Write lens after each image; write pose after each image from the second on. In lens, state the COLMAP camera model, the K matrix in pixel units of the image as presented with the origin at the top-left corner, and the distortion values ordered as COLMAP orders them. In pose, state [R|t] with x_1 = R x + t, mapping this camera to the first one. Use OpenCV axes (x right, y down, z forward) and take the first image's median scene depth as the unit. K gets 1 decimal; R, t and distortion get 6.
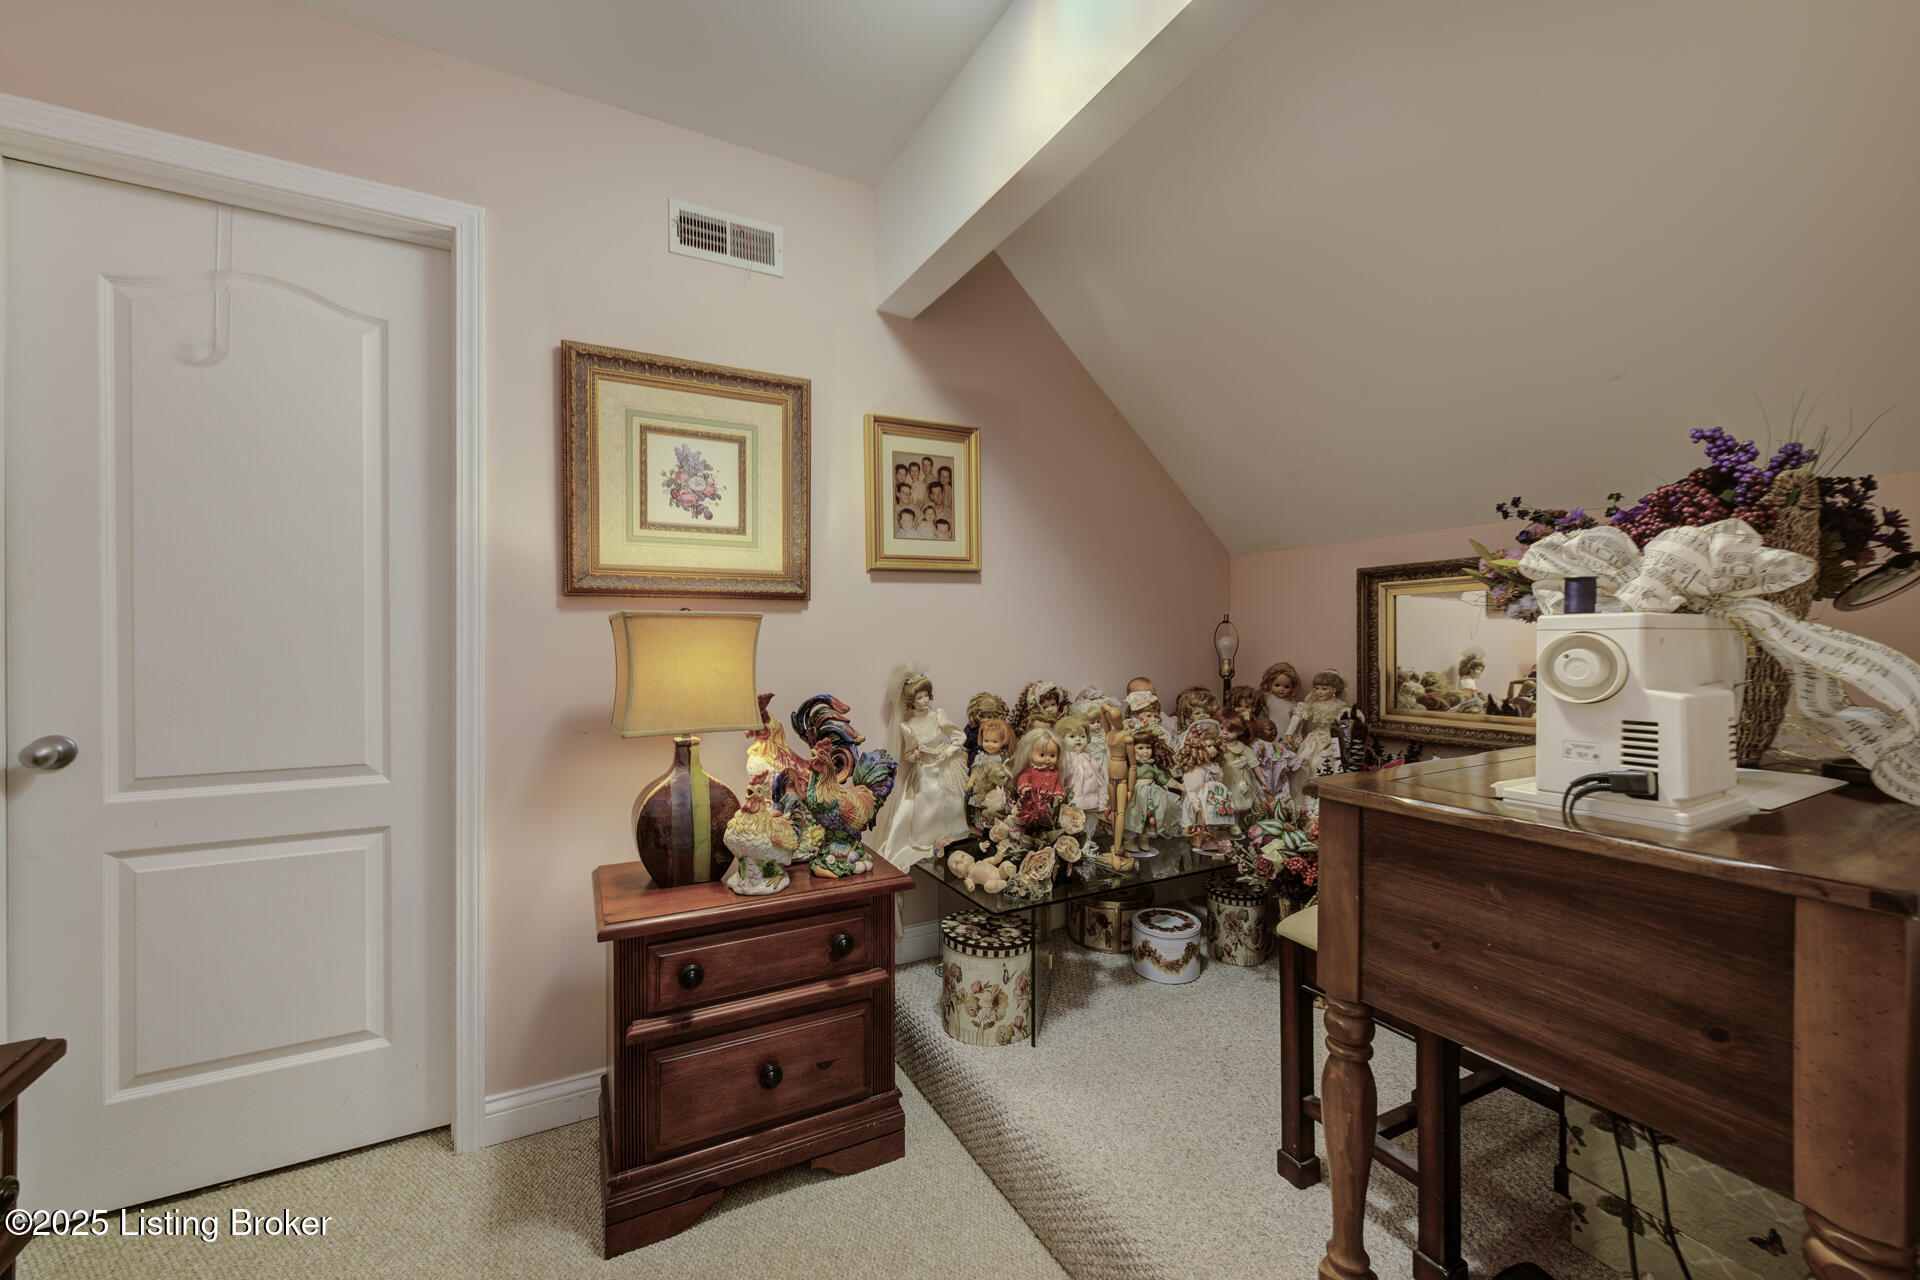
lens RADIAL K [[754.7, 0, 956.5], [0, 754.7, 637.2], [0, 0, 1]] dist [-0.000083, -0.000203]
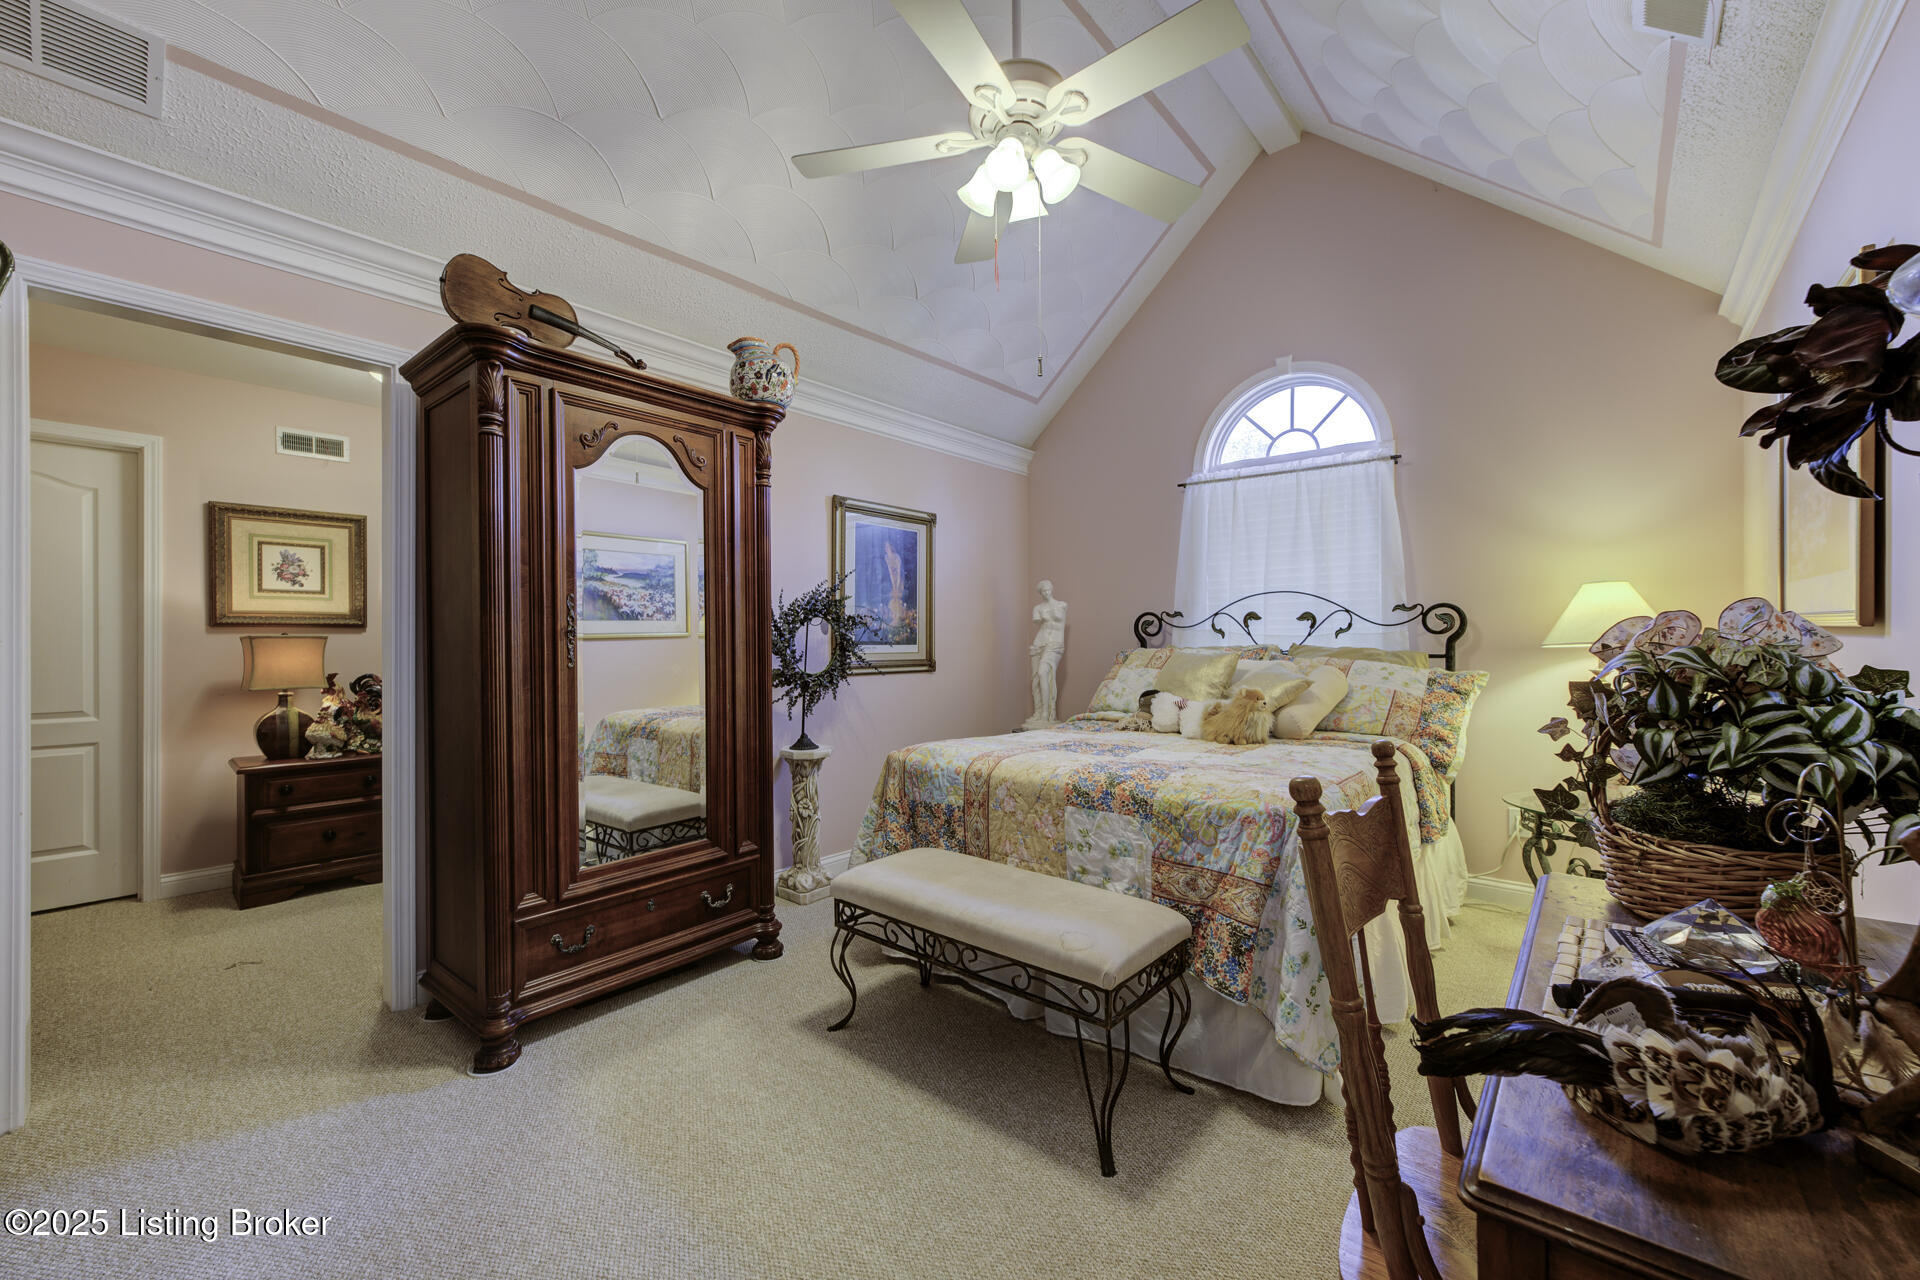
lens RADIAL K [[754.7, 0, 961.4], [0, 754.7, 641.0], [0, 0, 1]] dist [-0.000083, -0.000203]
pose [[0.935051, -0.000926, 0.354511, 0.645553], [0.001257, 0.999999, -0.000705, -0.011683], [-0.354510, 0.001105, 0.935051, -1.605243]]
